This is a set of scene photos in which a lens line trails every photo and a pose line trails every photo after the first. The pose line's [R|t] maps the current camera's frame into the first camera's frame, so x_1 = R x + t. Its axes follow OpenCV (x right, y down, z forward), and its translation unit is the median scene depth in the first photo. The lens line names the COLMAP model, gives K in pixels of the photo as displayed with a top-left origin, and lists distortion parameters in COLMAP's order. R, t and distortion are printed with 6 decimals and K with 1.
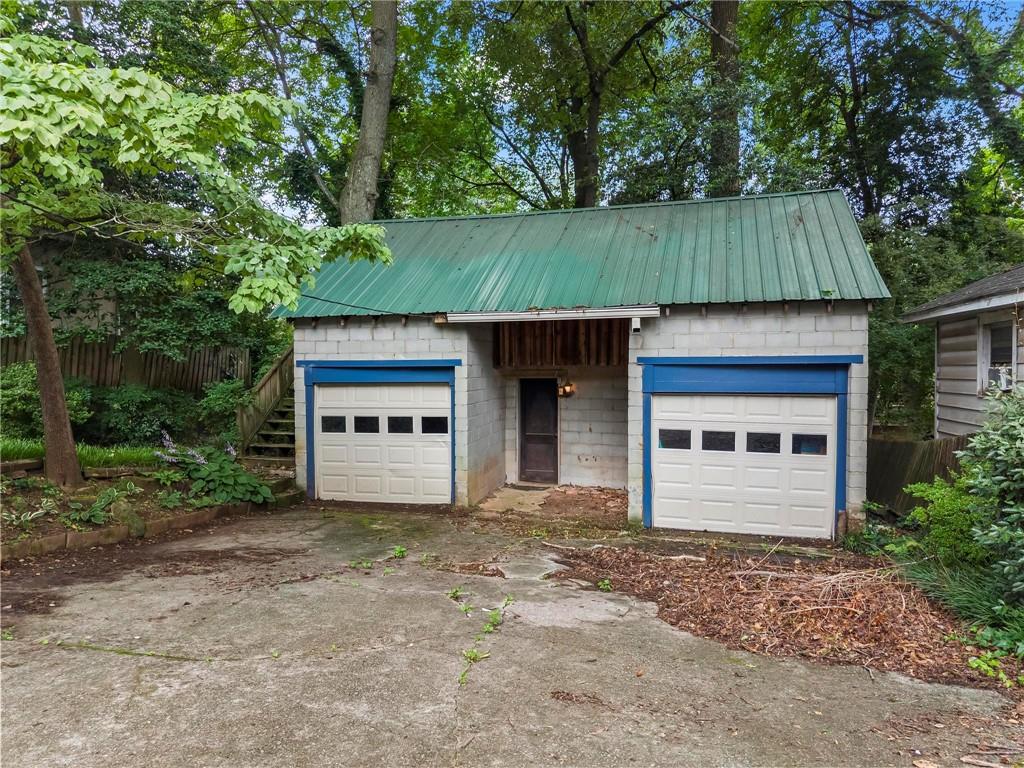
lens RADIAL K [[683.5, 0, 512.0], [0, 683.5, 384.0], [0, 0, 1]] dist [0.017747, -0.006888]
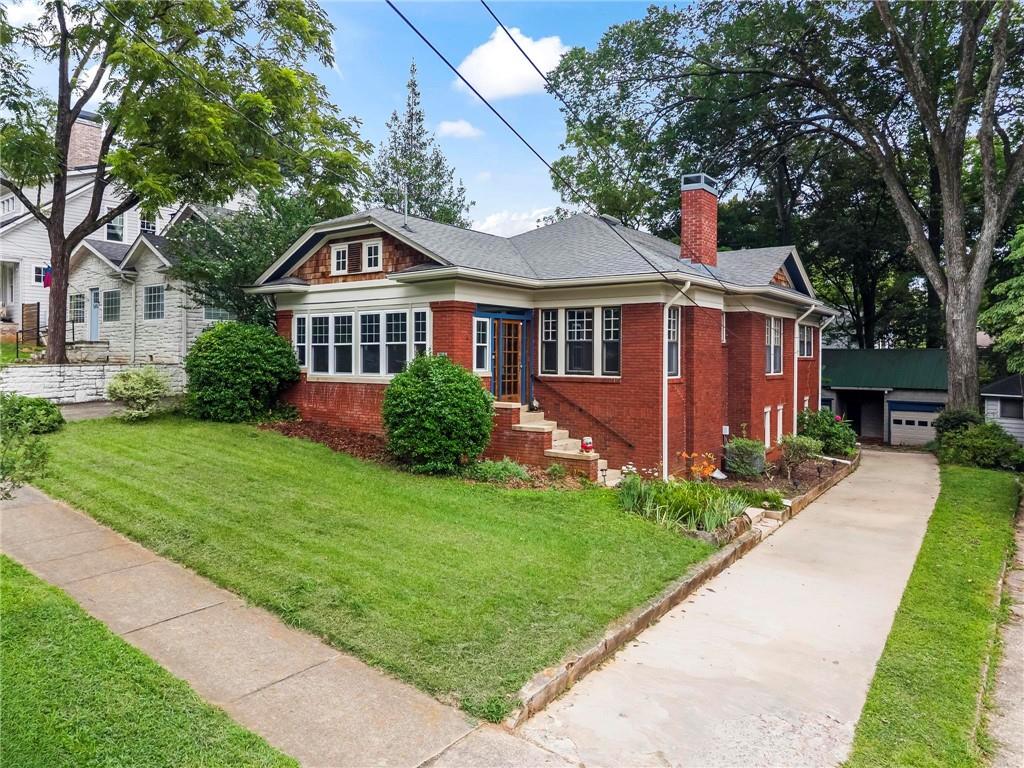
lens RADIAL K [[696.5, 0, 501.3], [0, 696.5, 351.2], [0, 0, 1]] dist [0.019014, -0.002484]
pose [[0.934755, 0.005921, -0.355244, -0.449023], [-0.016282, 0.999525, -0.026183, -0.178928], [0.354921, 0.030259, 0.934407, -3.492215]]
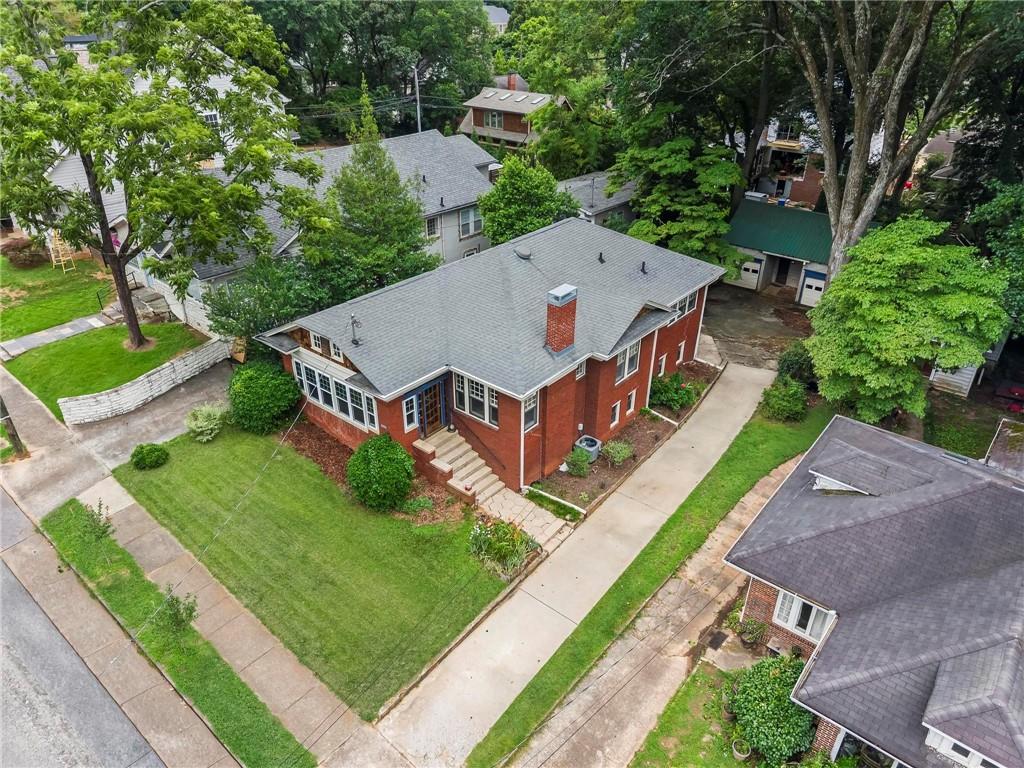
lens RADIAL K [[683.5, 0, 512.0], [0, 683.5, 384.0], [0, 0, 1]] dist [0.017747, -0.006888]
pose [[0.916724, 0.203384, -0.343878, 0.124147], [-0.014082, 0.876640, 0.480941, -1.547037], [0.399273, -0.436048, 0.806501, -3.835287]]
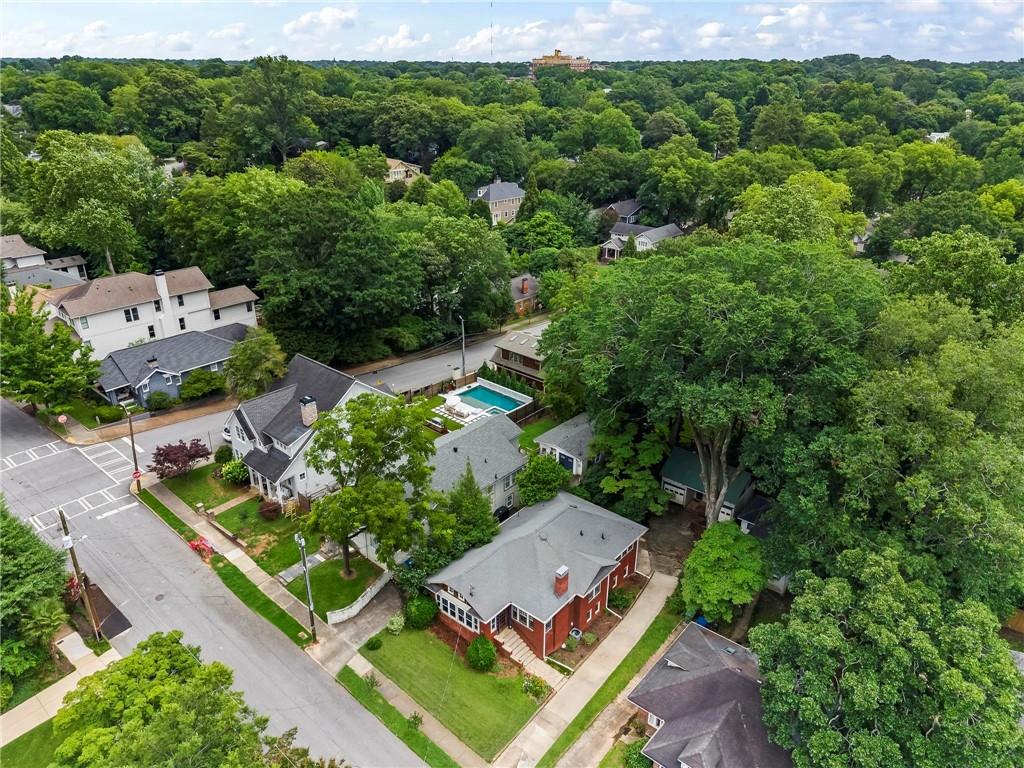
lens RADIAL K [[711.5, 0, 512.0], [0, 711.5, 384.0], [0, 0, 1]] dist [0.001774, -0.002259]
pose [[0.915426, 0.171240, -0.364242, 0.850743], [-0.013356, 0.917405, 0.397731, -4.343663], [0.402265, -0.359228, 0.842103, -6.122225]]
